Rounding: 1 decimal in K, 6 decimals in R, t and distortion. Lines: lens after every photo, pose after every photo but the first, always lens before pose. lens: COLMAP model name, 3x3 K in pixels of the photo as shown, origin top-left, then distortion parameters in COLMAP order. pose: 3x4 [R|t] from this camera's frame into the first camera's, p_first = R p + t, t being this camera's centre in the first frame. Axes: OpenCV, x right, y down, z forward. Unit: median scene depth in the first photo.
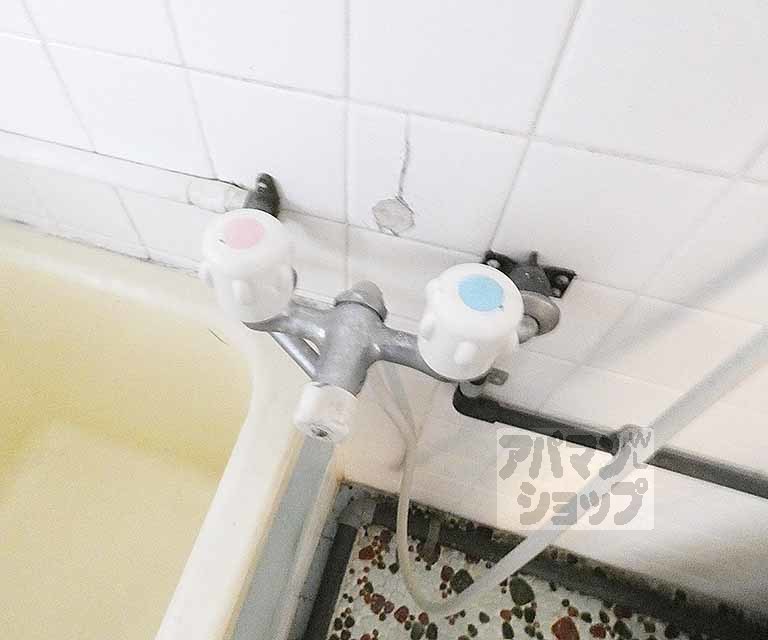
lens RADIAL K [[503.0, 0, 384.0], [0, 503.0, 320.0], [0, 0, 1]] dist [-0.001020, -0.001695]
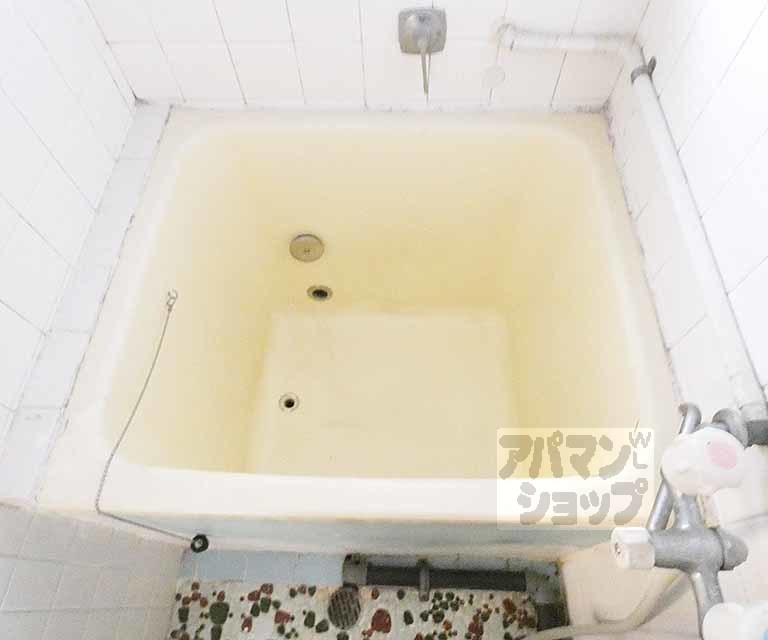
lens RADIAL K [[503.0, 0, 384.0], [0, 503.0, 320.0], [0, 0, 1]] dist [-0.001020, -0.001695]
pose [[0.240247, 0.805591, -0.541576, -0.010060], [-0.797686, 0.481766, 0.362765, -0.030170], [0.553154, 0.344854, 0.758351, -0.242412]]
